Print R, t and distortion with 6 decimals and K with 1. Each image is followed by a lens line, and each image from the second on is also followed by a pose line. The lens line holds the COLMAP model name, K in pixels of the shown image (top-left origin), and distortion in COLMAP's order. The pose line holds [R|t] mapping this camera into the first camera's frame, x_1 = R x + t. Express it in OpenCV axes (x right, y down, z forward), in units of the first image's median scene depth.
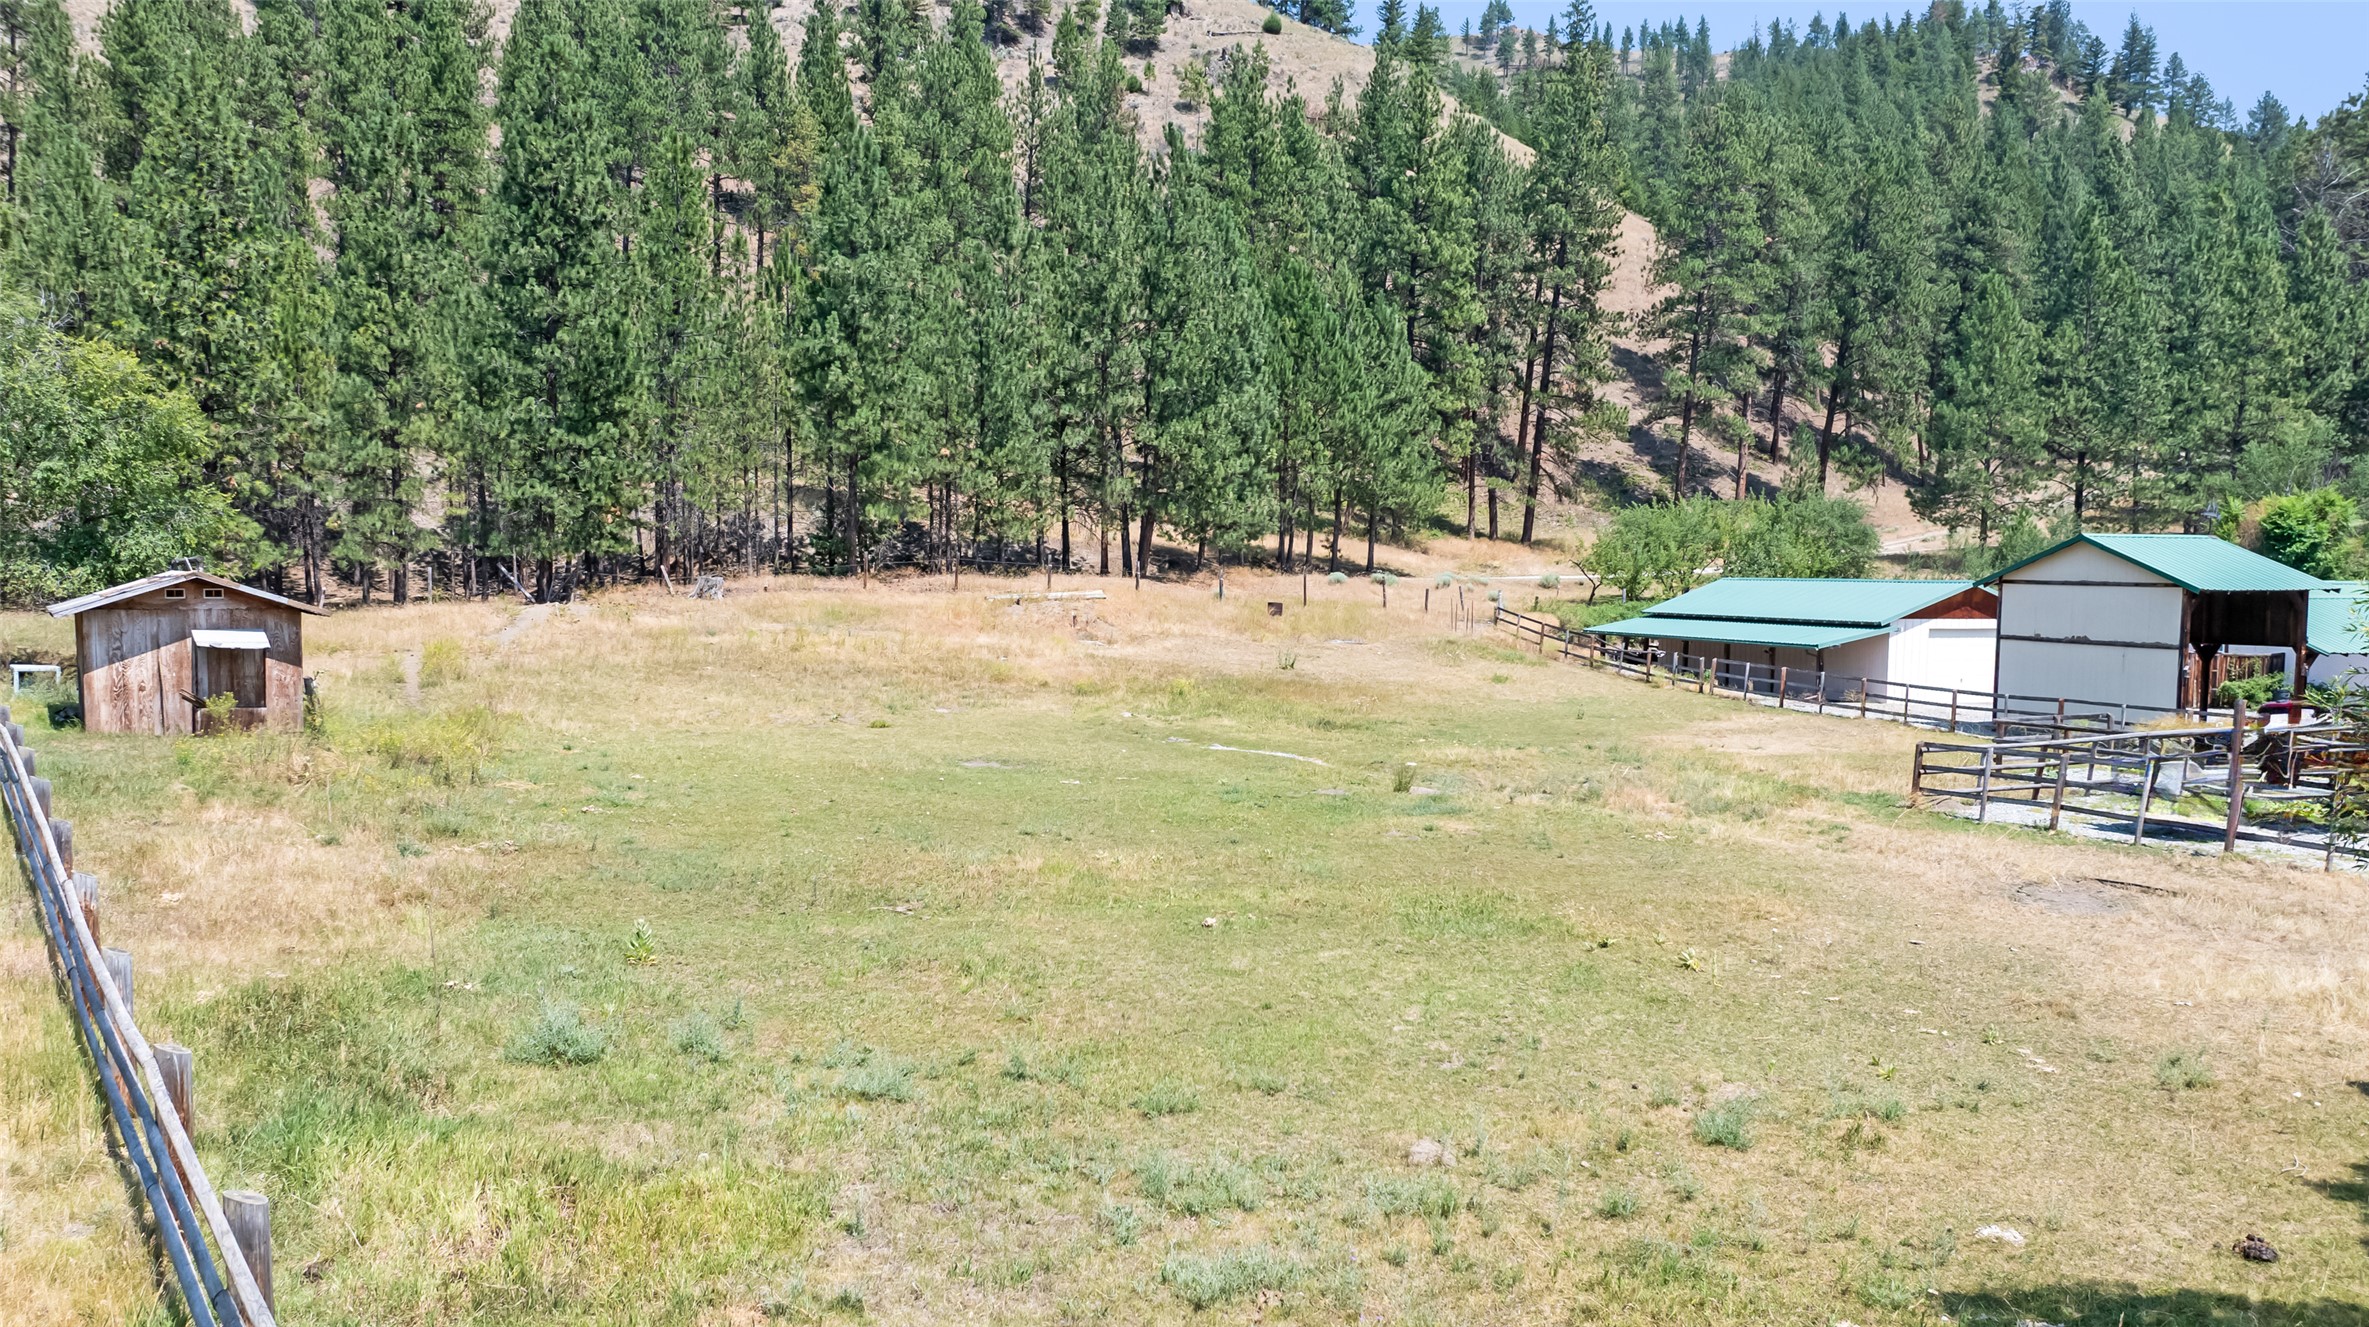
lens RADIAL K [[1751.2, 0, 1183.0], [0, 1751.2, 716.4], [0, 0, 1]] dist [-0.073593, 0.072720]
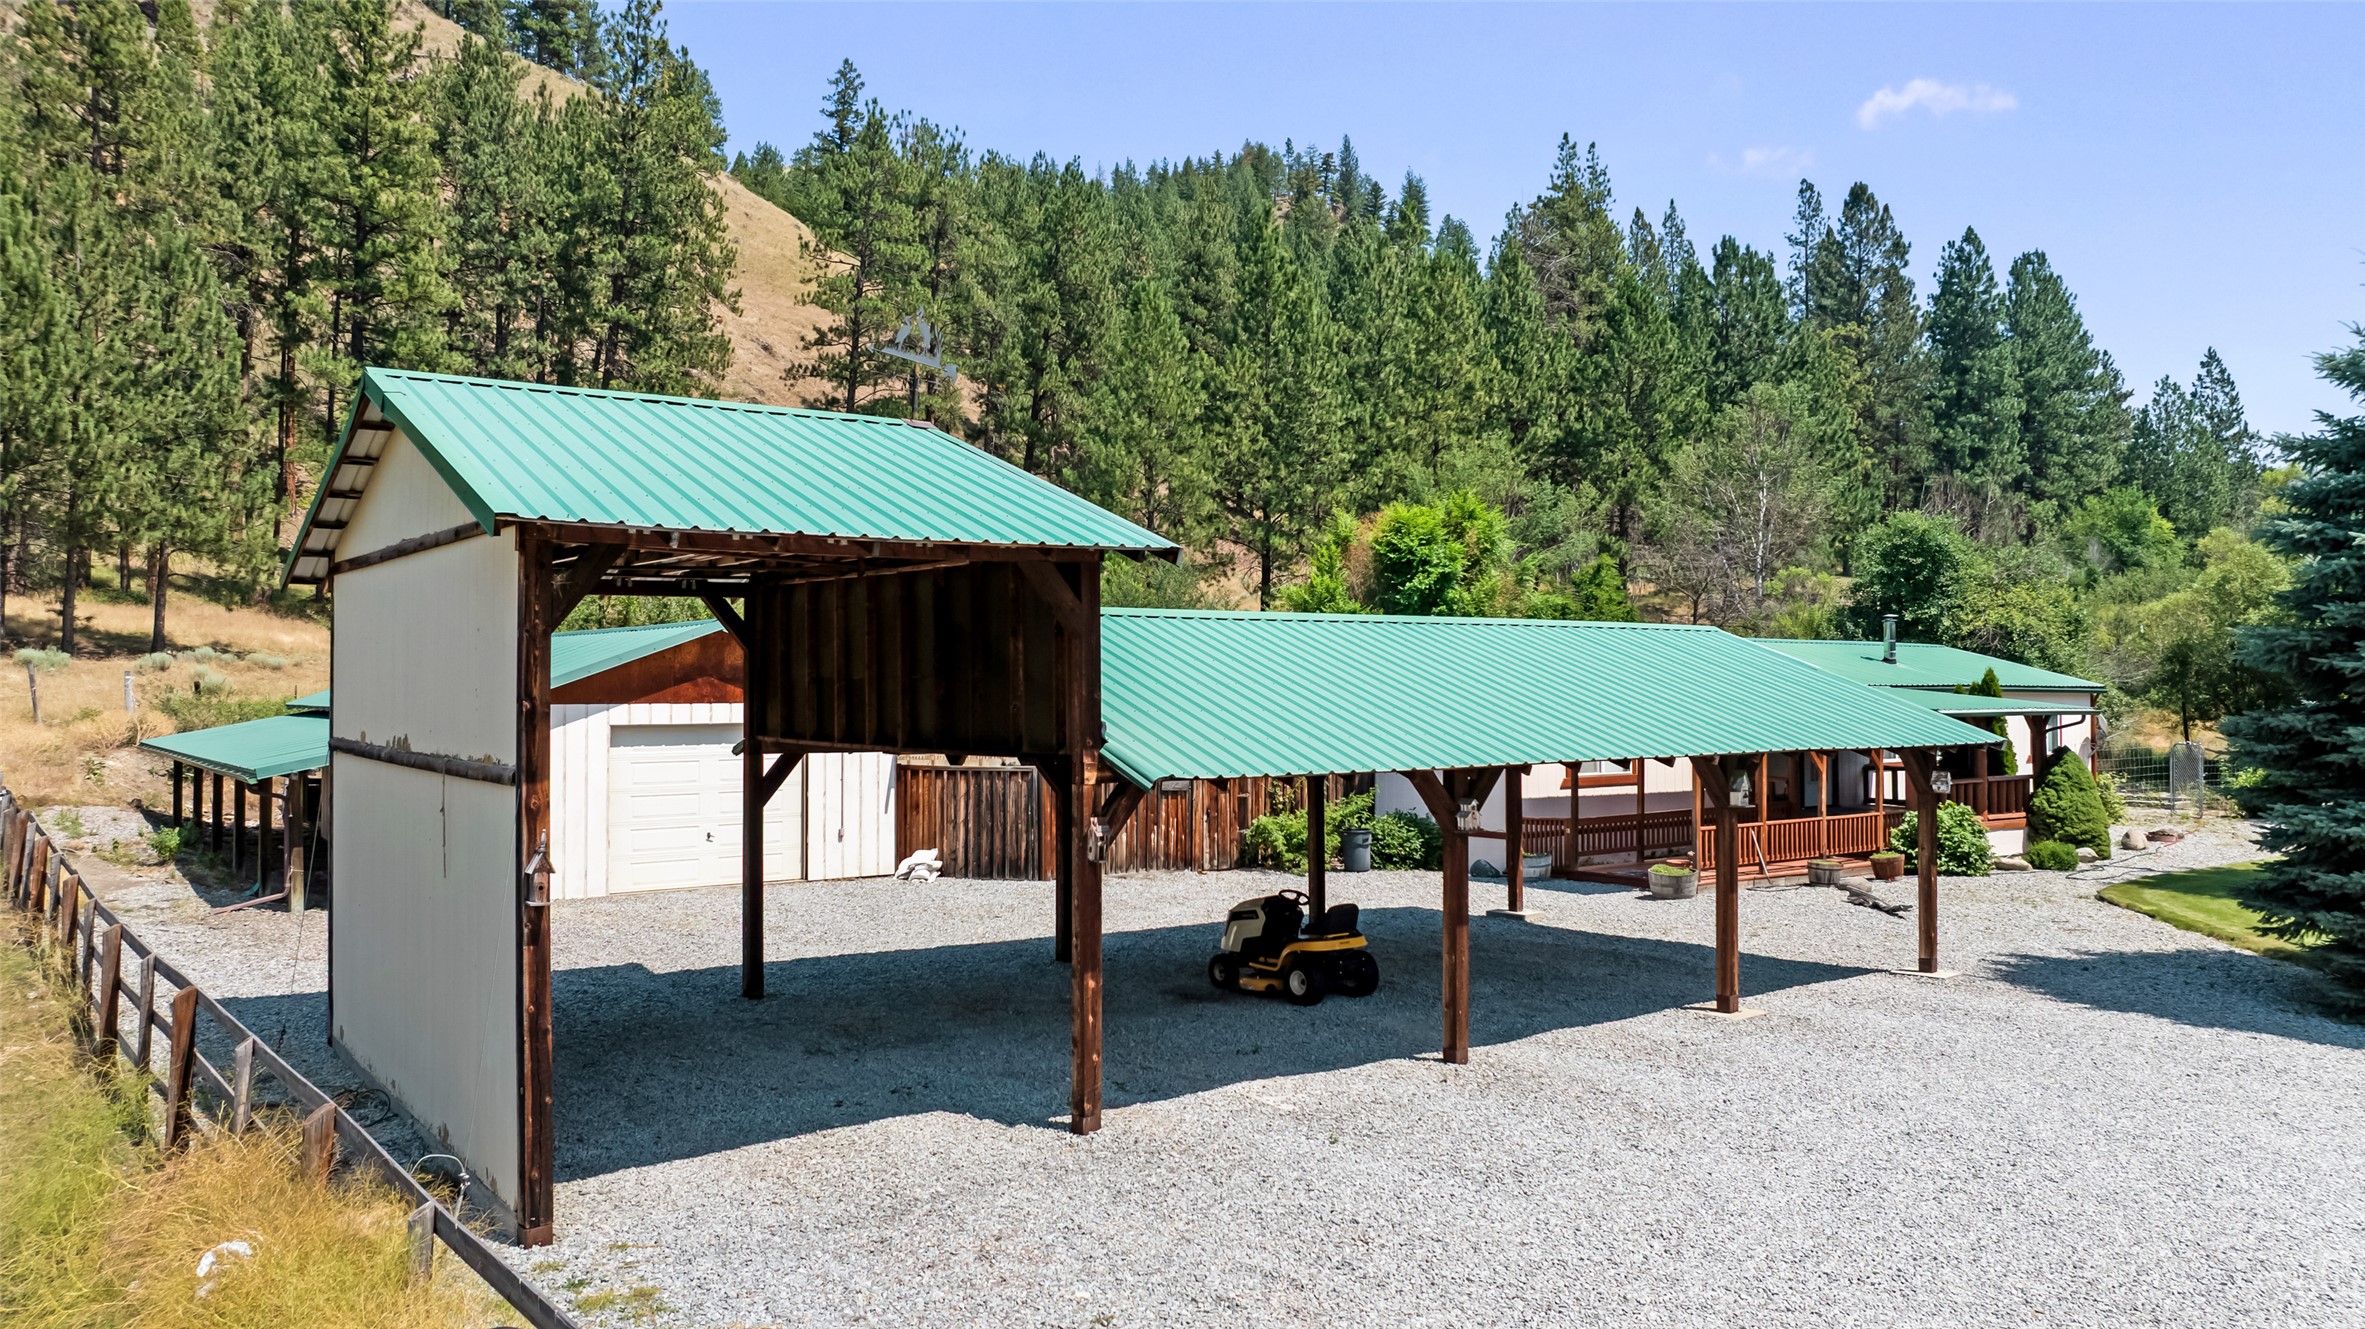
lens RADIAL K [[1654.4, 0, 1182.5], [0, 1654.4, 664.5], [0, 0, 1]] dist [-0.020419, 0.003295]
pose [[0.944078, -0.007631, 0.329633, 0.236771], [0.039264, 0.995220, -0.089414, -0.012189], [-0.327375, 0.097357, 0.939866, 0.301919]]
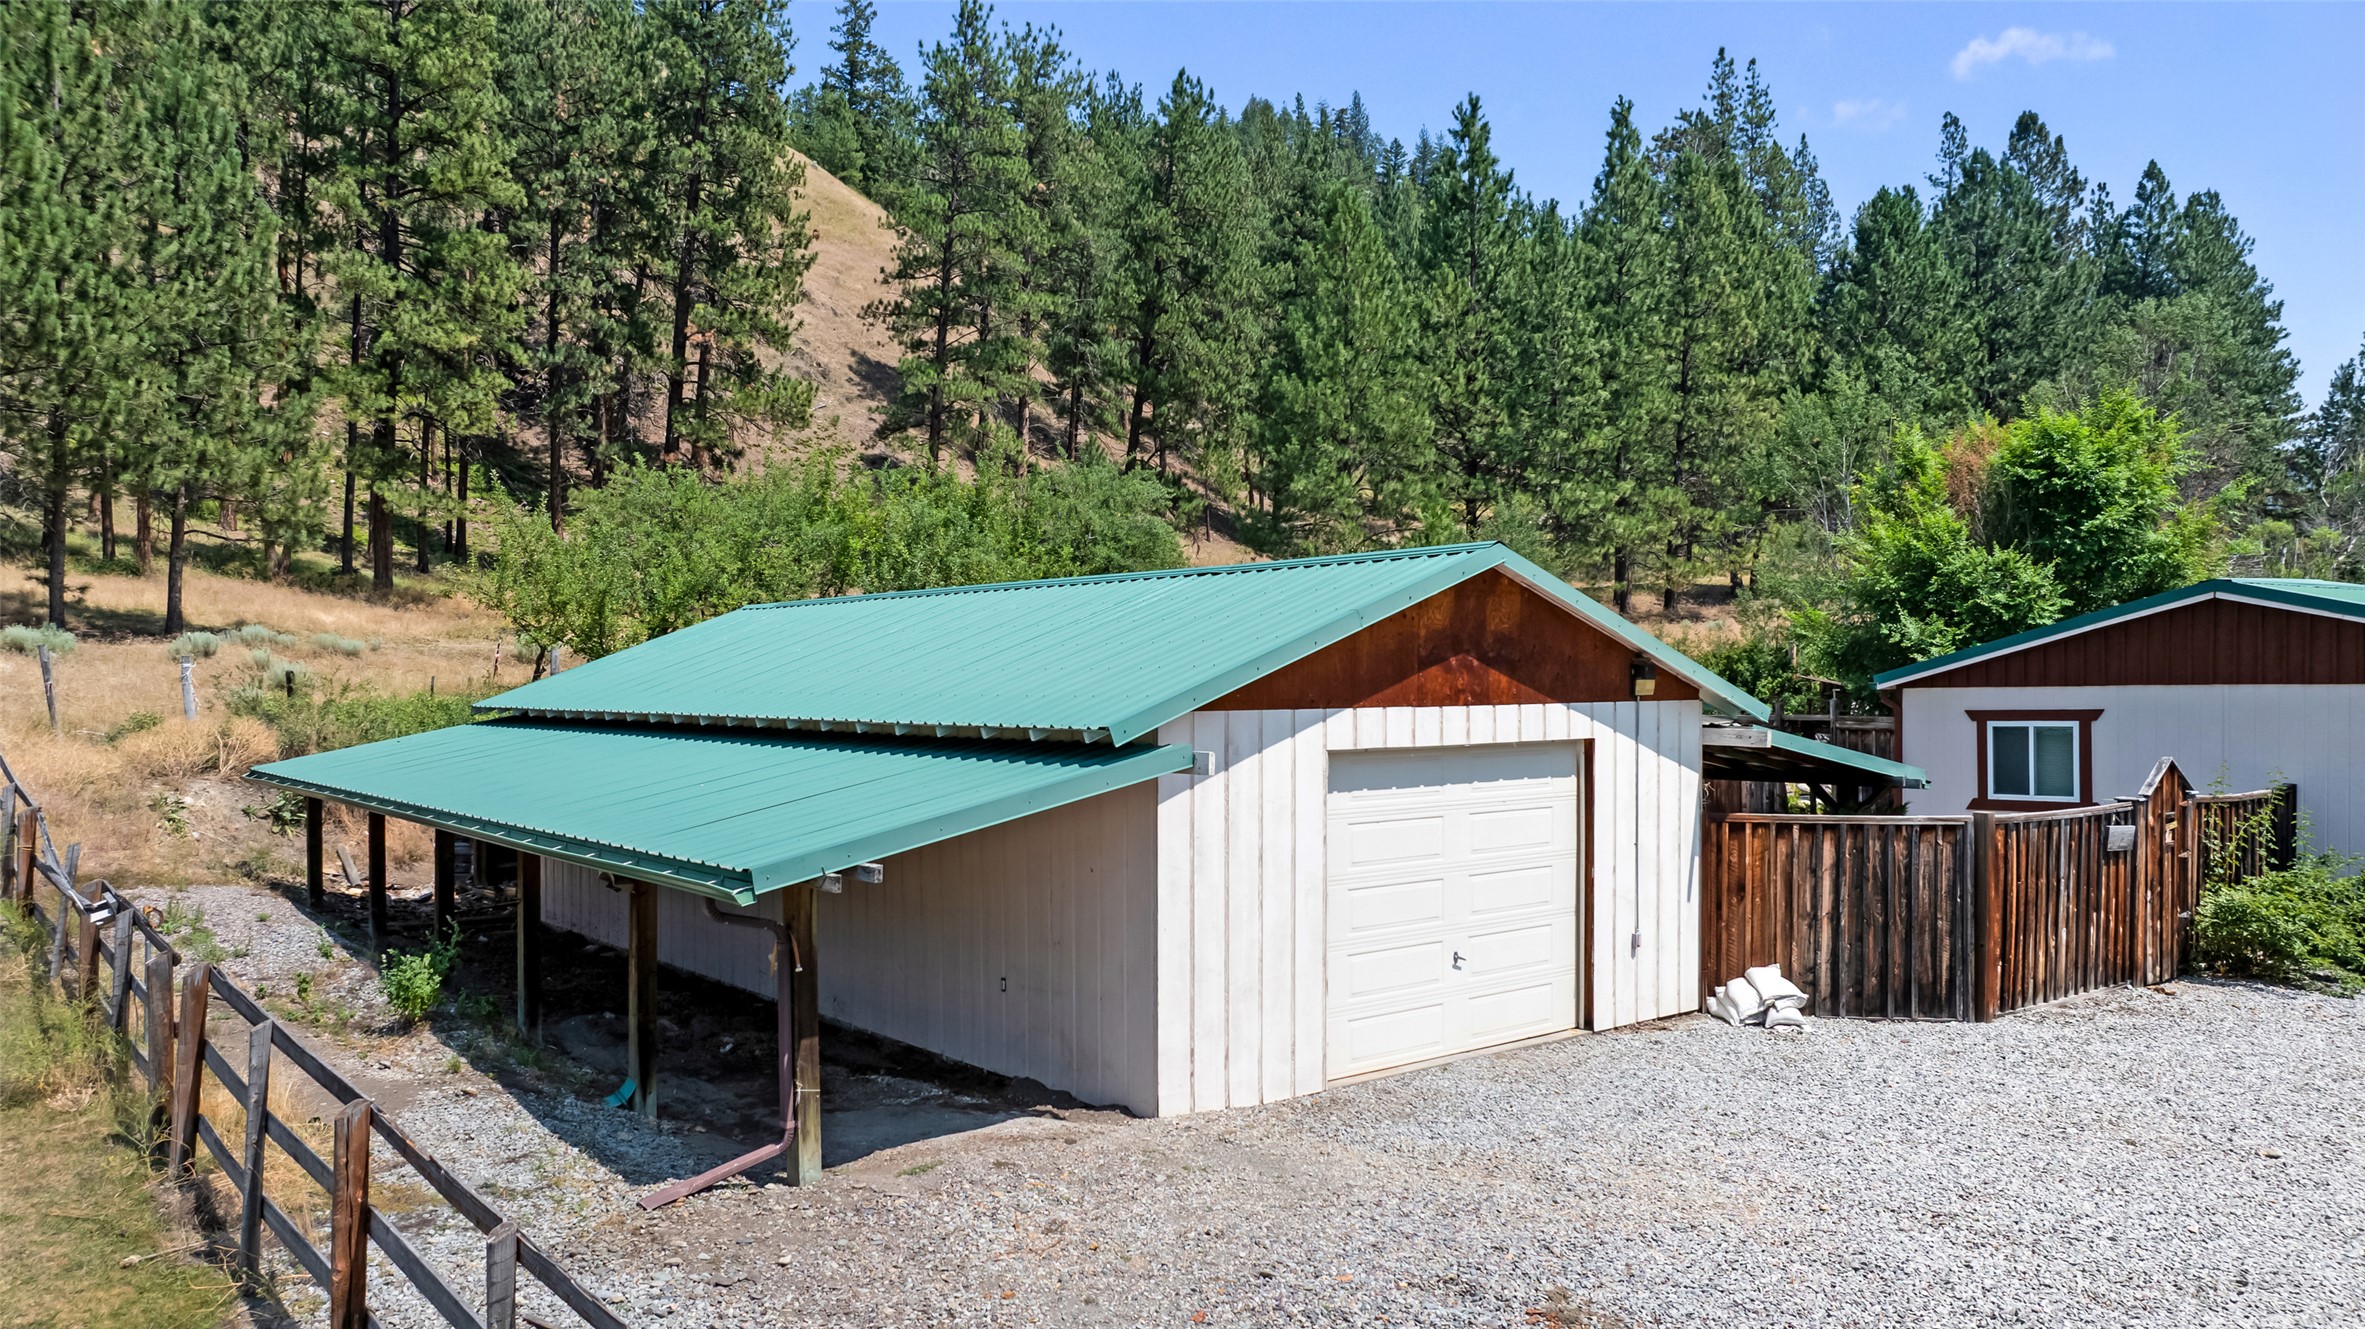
lens RADIAL K [[1682.3, 0, 1189.8], [0, 1682.3, 720.3], [0, 0, 1]] dist [-0.017035, -0.004192]
pose [[0.934856, -0.024925, 0.354151, 0.185576], [0.044919, 0.997820, -0.048346, -0.024704], [-0.352174, 0.061104, 0.933938, 0.442096]]
